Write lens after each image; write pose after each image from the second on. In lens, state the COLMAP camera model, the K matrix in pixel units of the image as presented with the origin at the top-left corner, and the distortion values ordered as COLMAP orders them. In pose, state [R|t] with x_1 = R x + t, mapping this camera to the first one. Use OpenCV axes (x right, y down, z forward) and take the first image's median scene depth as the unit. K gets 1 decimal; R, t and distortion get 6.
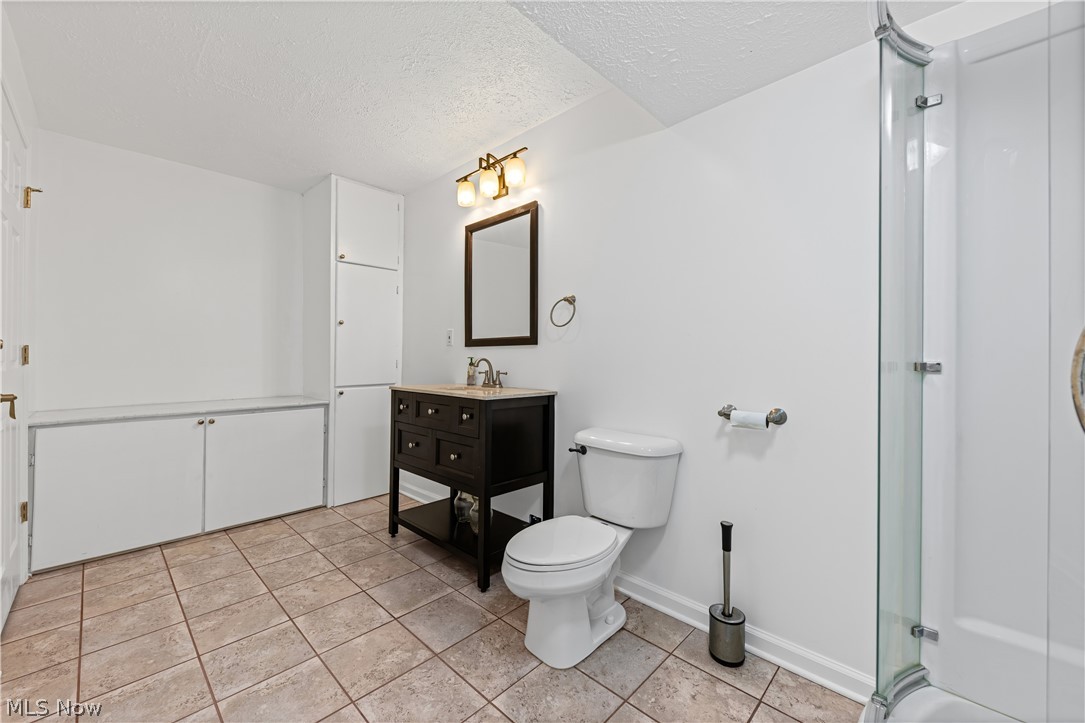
lens RADIAL K [[437.5, 0, 538.1], [0, 437.5, 350.0], [0, 0, 1]] dist [0.006461, -0.003316]
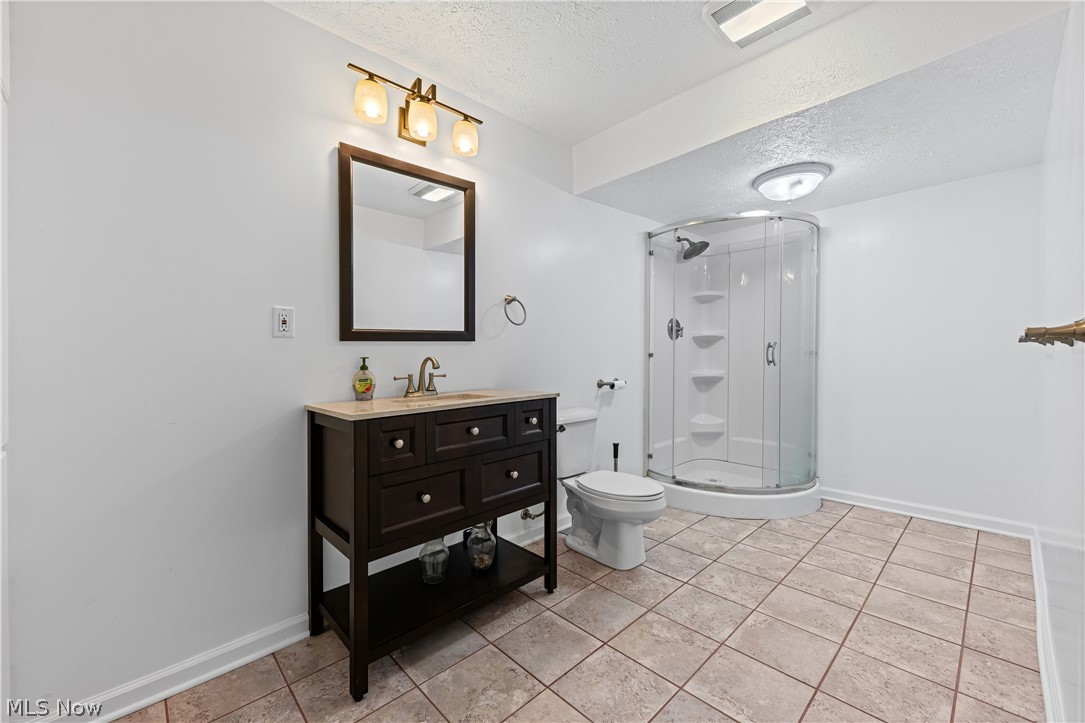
lens RADIAL K [[437.5, 0, 538.0], [0, 437.5, 364.6], [0, 0, 1]] dist [0.006461, -0.003316]
pose [[0.030331, -0.025527, 0.999214, -0.921326], [0.004957, 0.999665, 0.025388, 0.014505], [-0.999528, 0.004183, 0.030448, 0.842584]]
